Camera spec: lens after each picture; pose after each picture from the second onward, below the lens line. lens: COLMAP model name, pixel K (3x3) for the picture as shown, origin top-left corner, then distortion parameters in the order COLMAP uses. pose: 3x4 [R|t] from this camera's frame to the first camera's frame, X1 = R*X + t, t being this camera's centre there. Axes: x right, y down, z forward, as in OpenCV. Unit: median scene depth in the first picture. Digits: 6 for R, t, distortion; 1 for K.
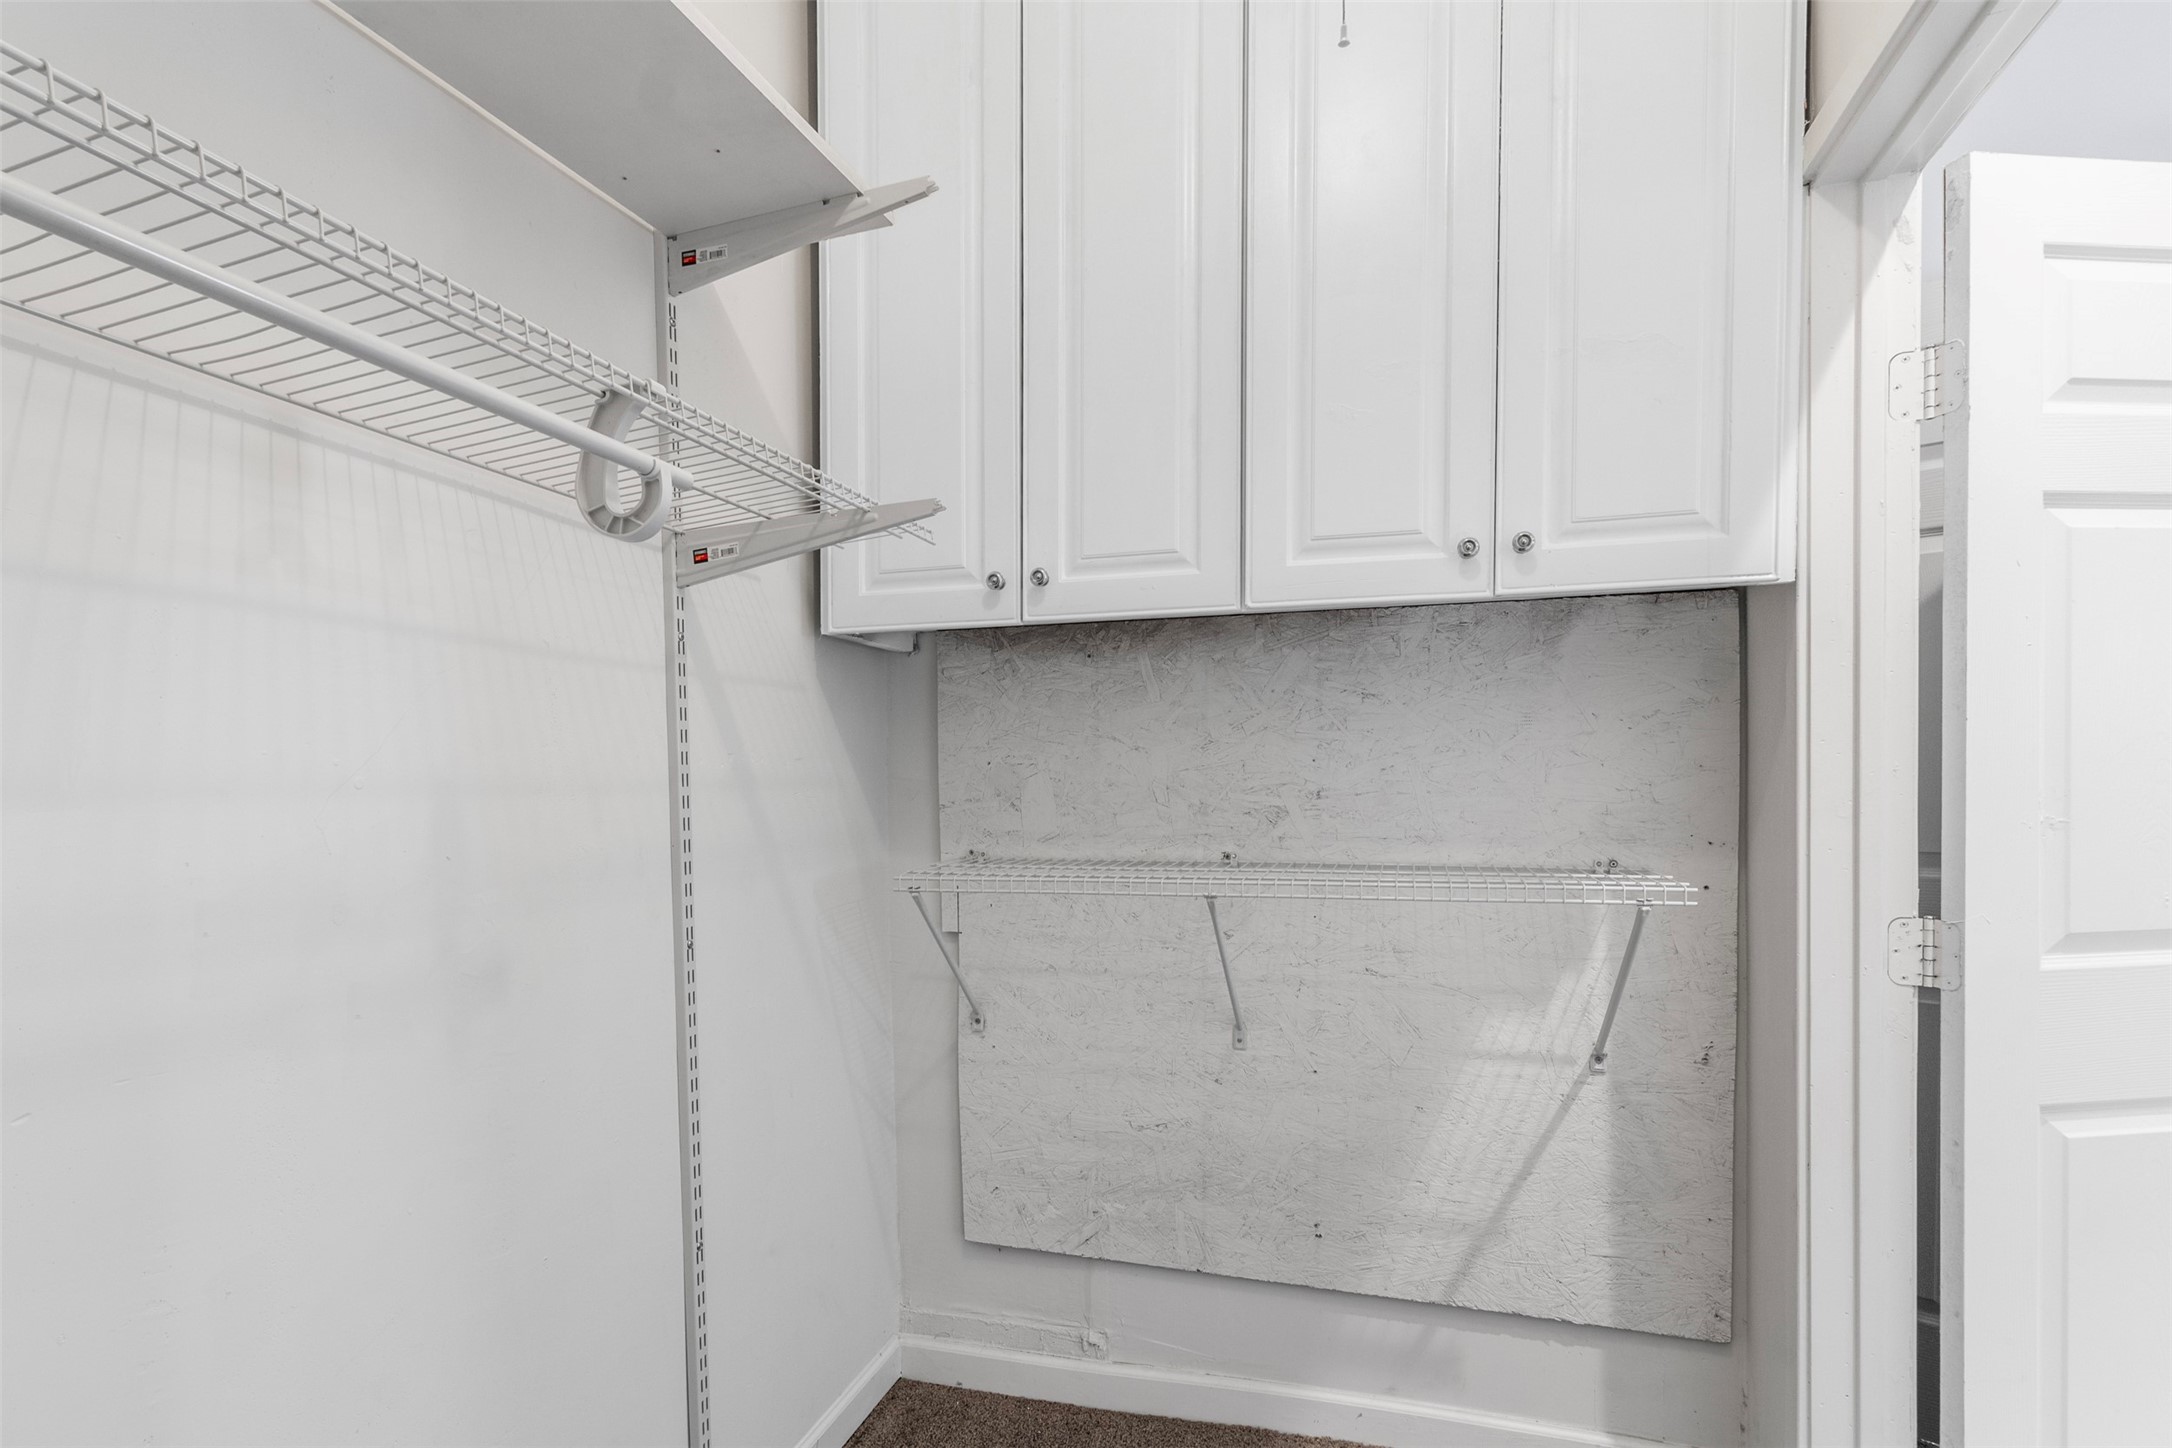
lens RADIAL K [[1012.3, 0, 1086.3], [0, 1012.3, 784.9], [0, 0, 1]] dist [0.000960, 0.000145]
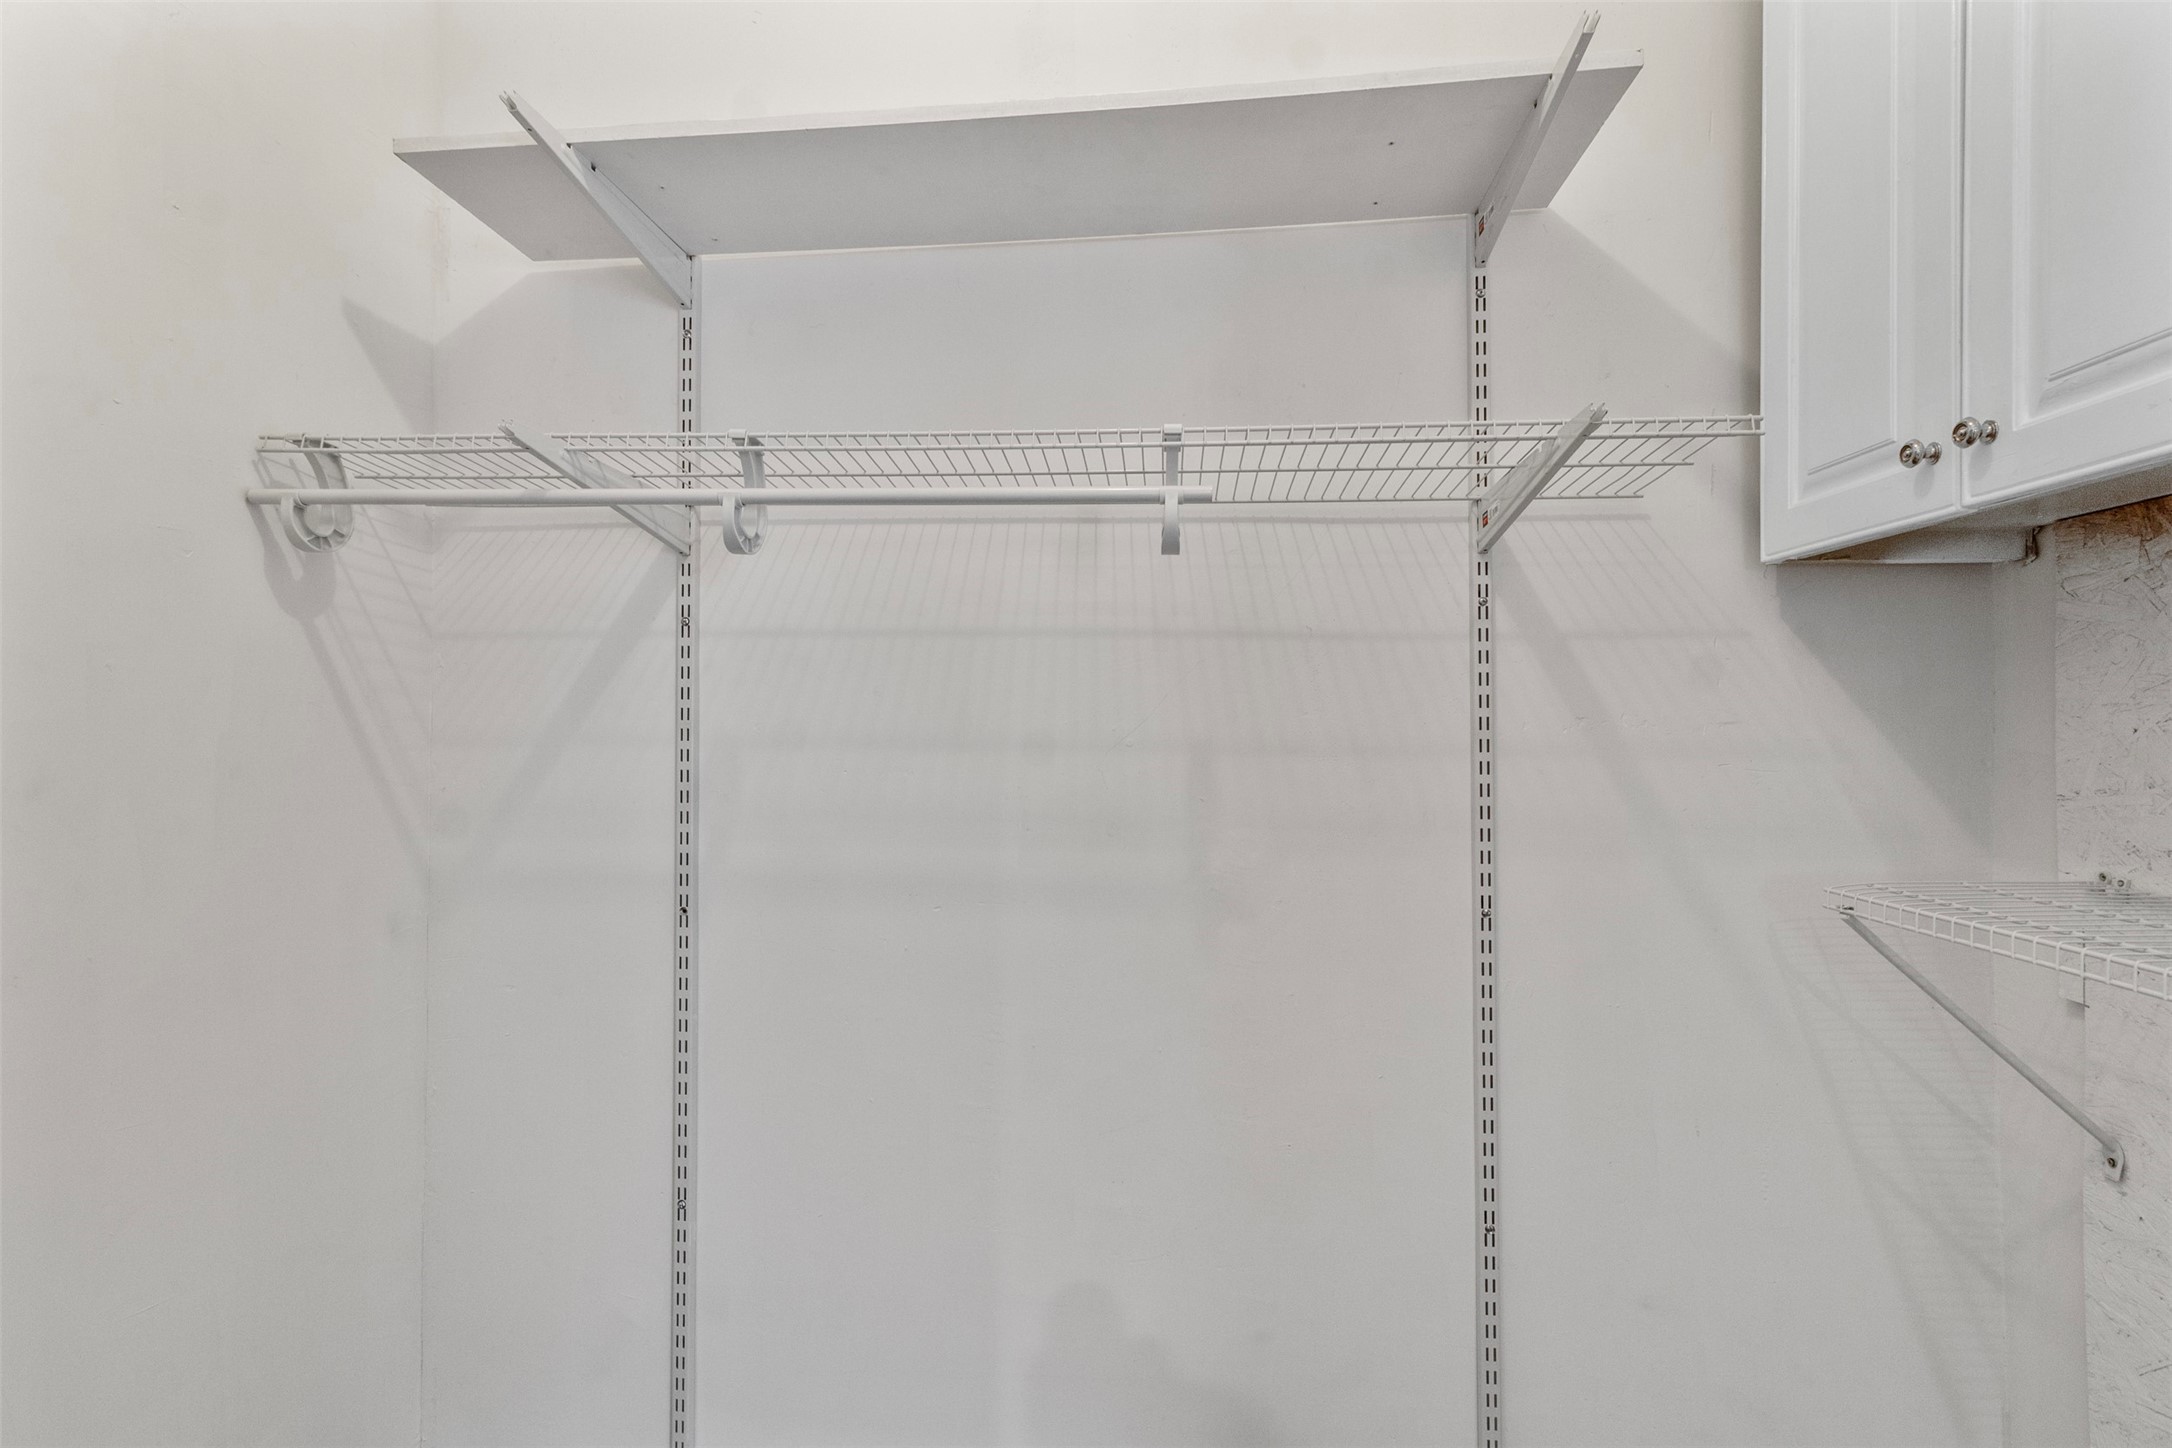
lens RADIAL K [[1031.8, 0, 1081.1], [0, 1031.8, 701.9], [0, 0, 1]] dist [0.001509, 0.000539]
pose [[0.251169, -0.013902, -0.967843, 0.379445], [-0.021407, 0.999573, -0.019913, -0.014705], [0.967706, 0.025720, 0.250764, 0.285445]]
